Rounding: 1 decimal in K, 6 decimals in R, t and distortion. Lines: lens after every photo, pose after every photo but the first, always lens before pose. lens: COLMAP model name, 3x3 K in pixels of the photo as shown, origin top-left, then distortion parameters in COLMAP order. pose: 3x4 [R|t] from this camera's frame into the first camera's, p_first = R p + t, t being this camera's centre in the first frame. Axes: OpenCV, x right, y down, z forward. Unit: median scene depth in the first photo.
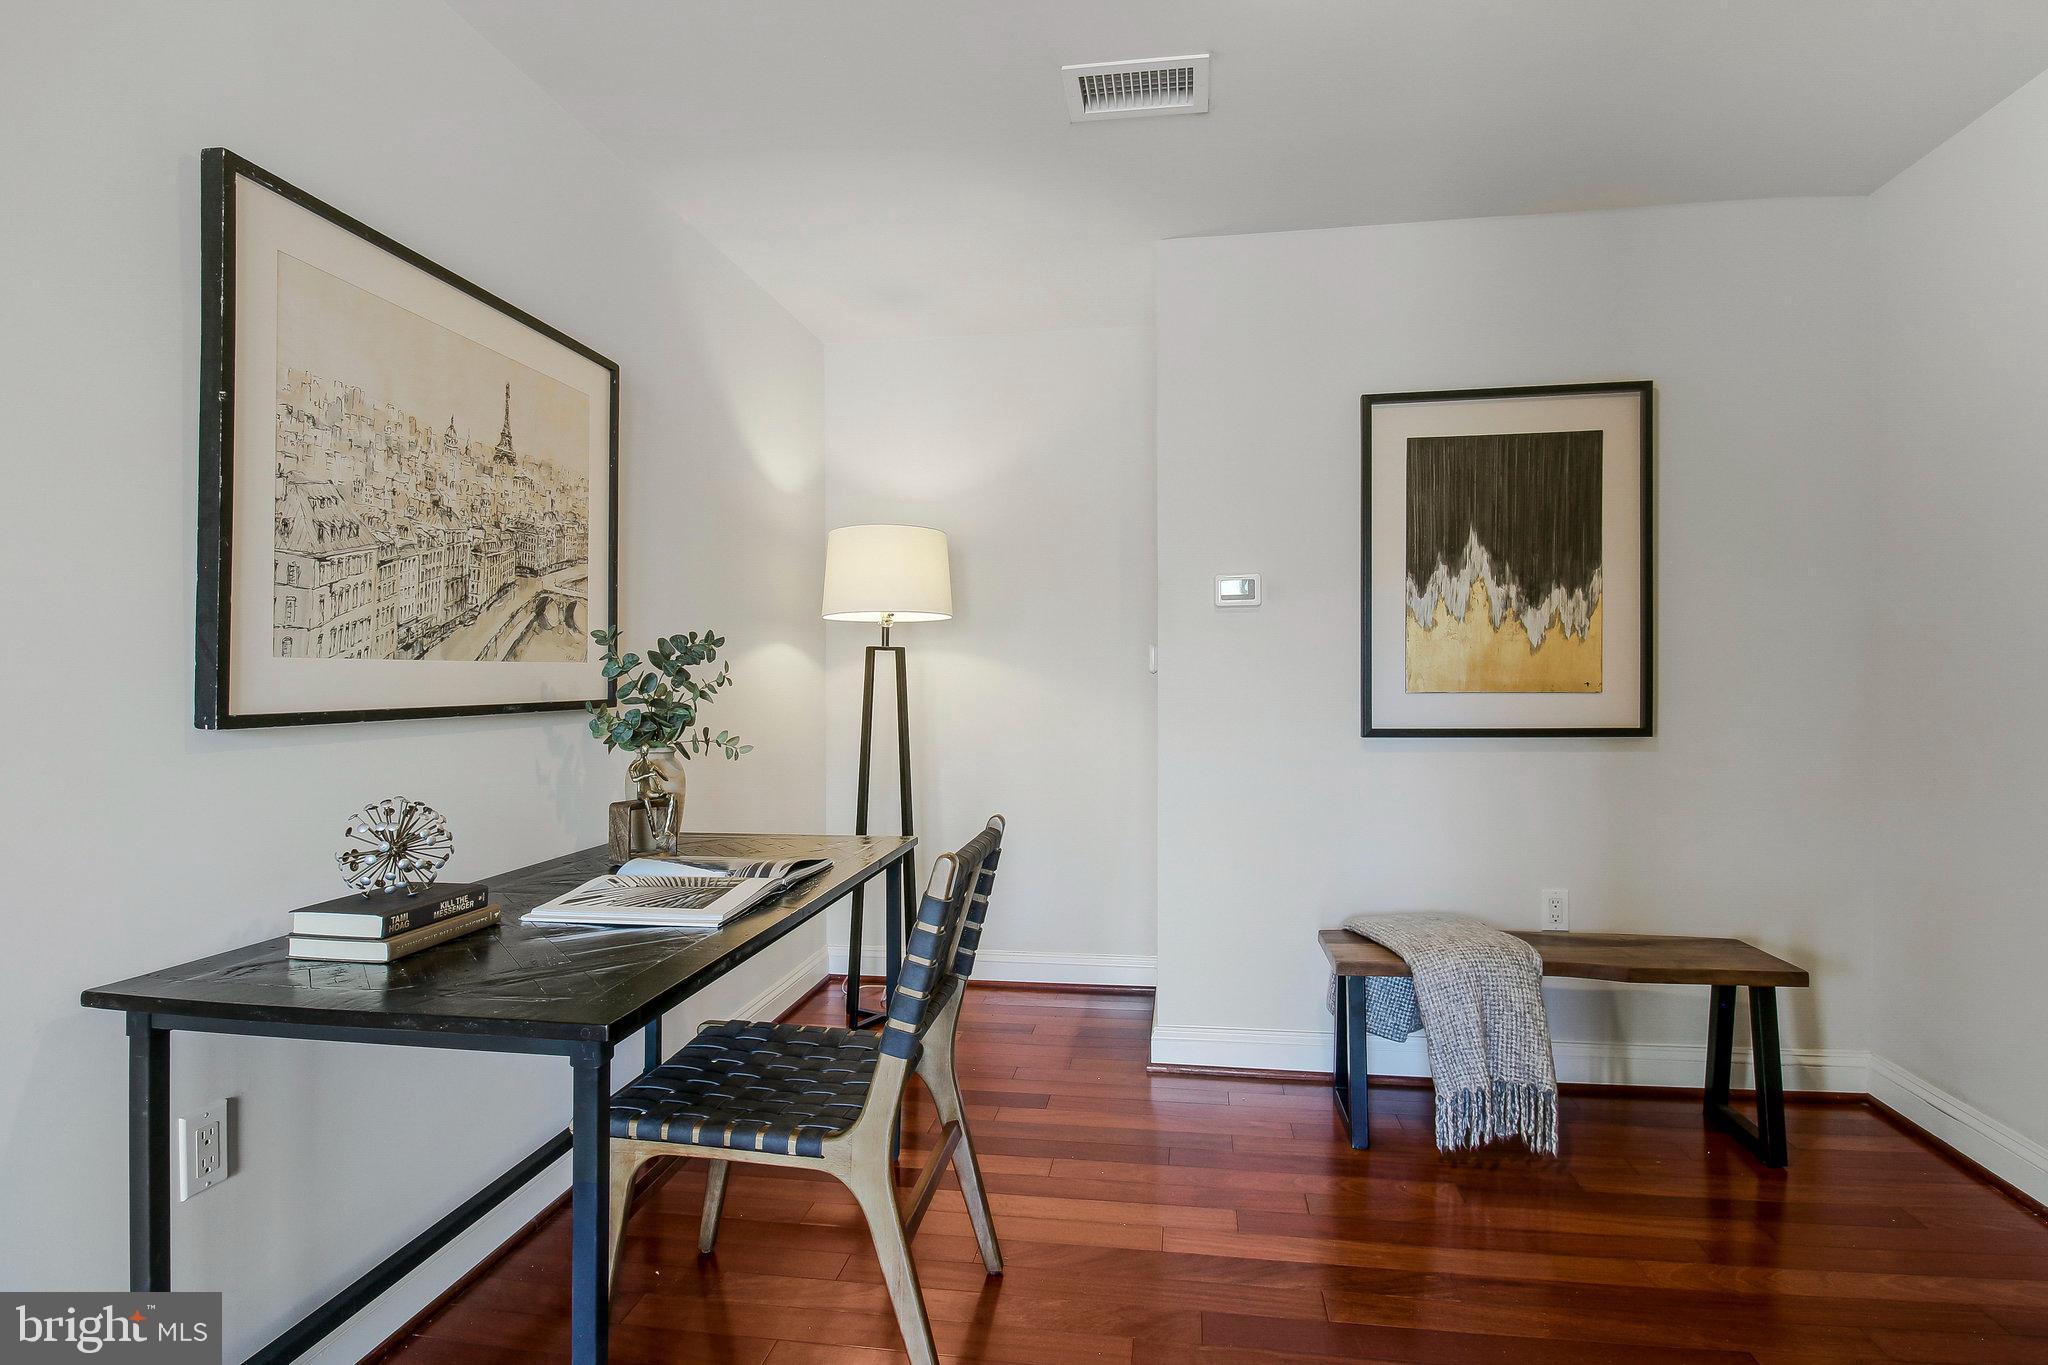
lens RADIAL K [[973.5, 0, 1042.2], [0, 973.5, 705.1], [0, 0, 1]] dist [-0.003192, -0.000607]
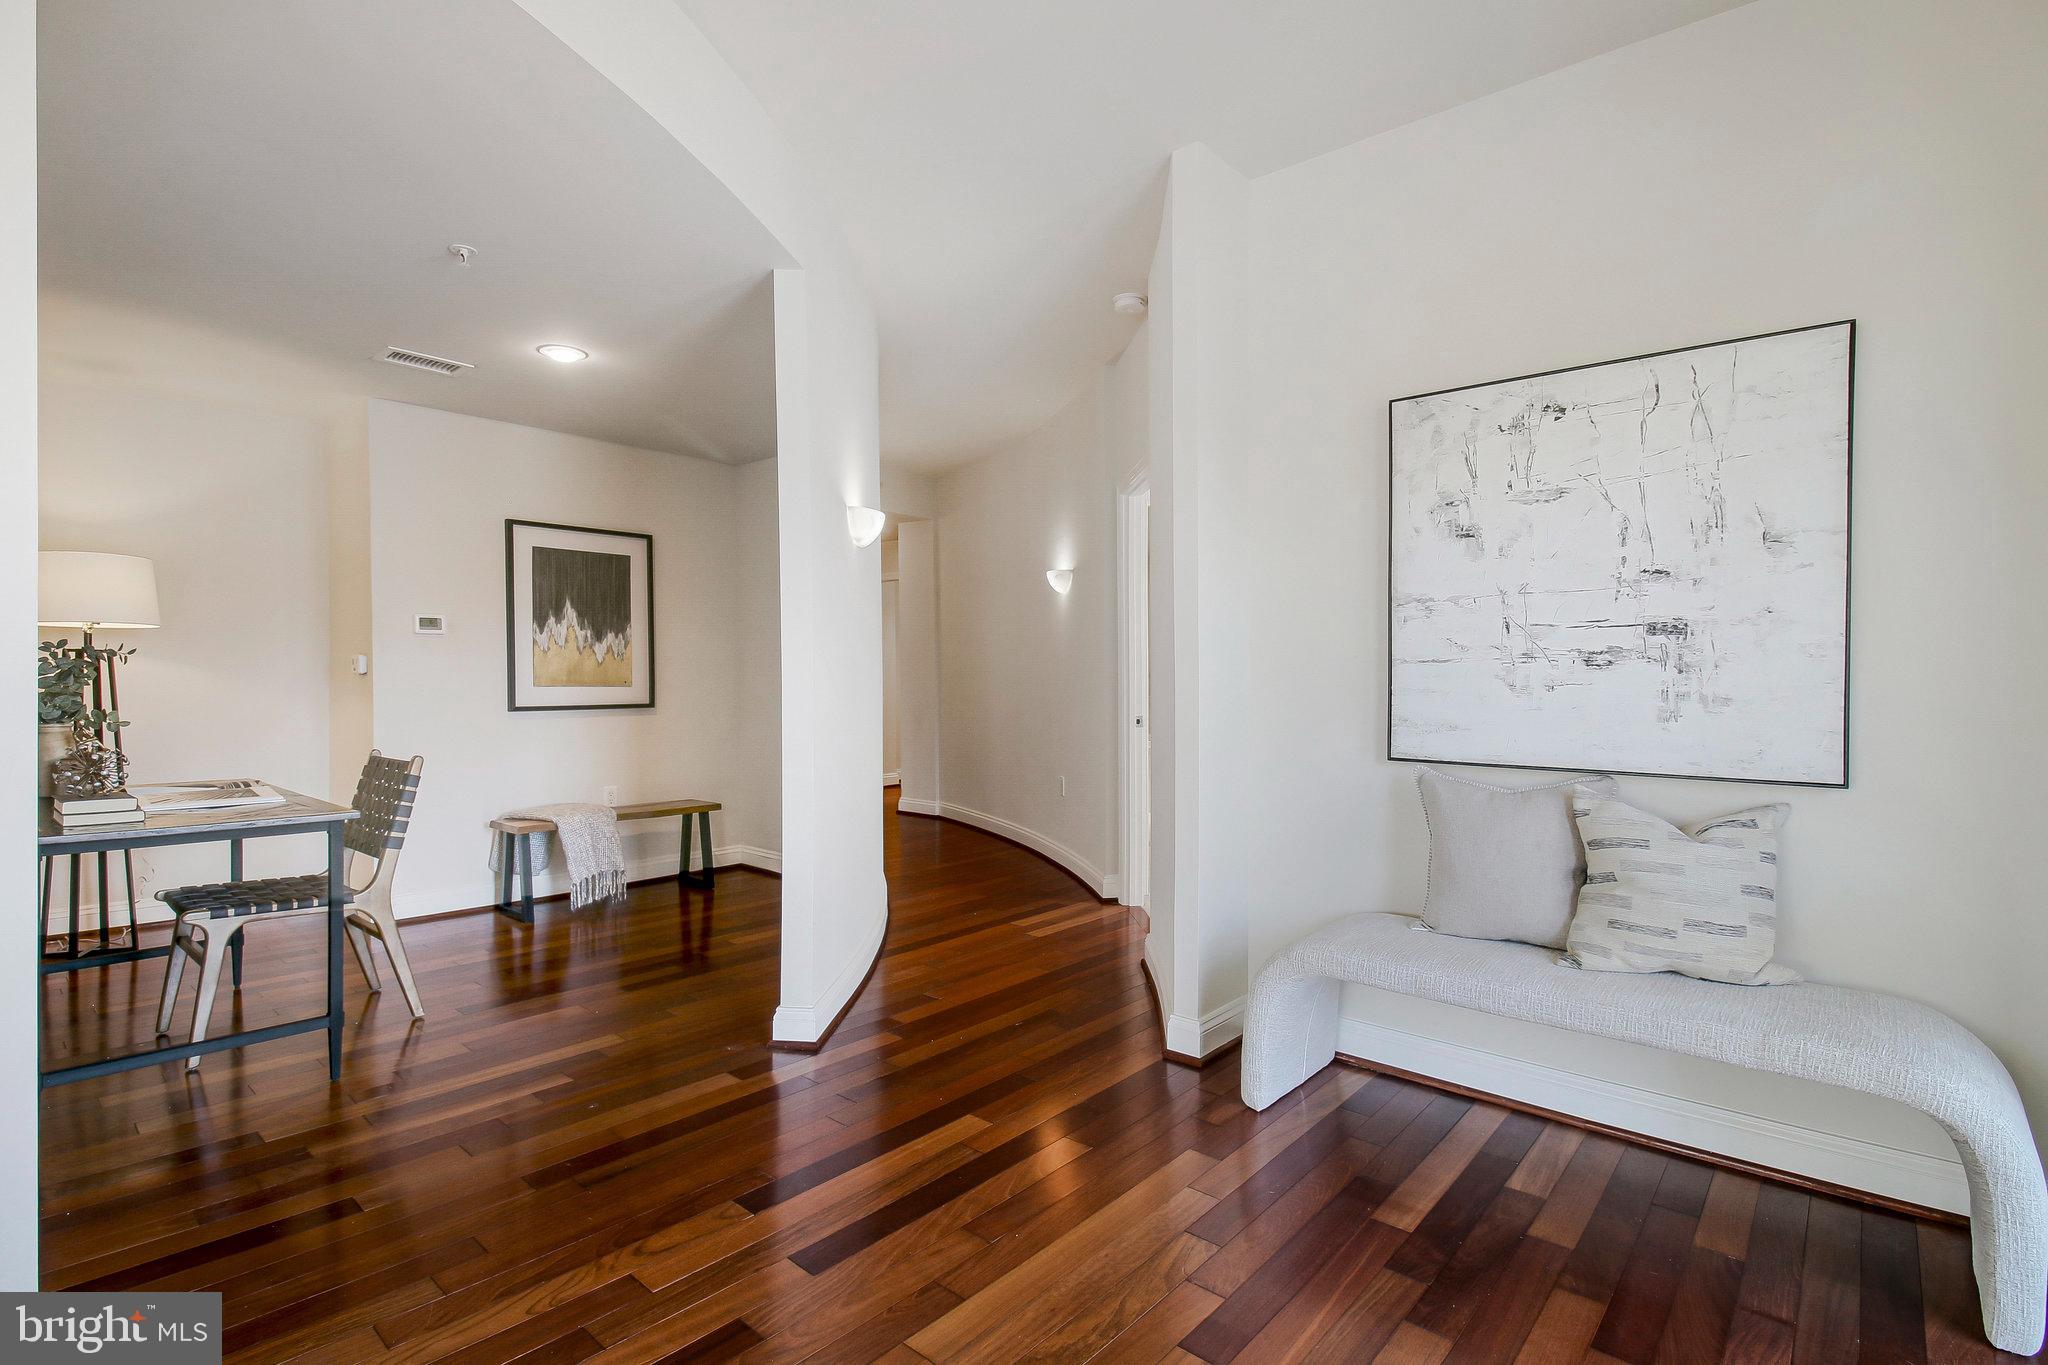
lens RADIAL K [[973.5, 0, 1042.2], [0, 973.5, 705.1], [0, 0, 1]] dist [-0.003192, -0.000607]
pose [[0.545927, -0.016971, 0.837661, -0.636120], [0.007412, 0.999854, 0.015426, 0.001350], [-0.837800, -0.002213, 0.545973, -0.795272]]
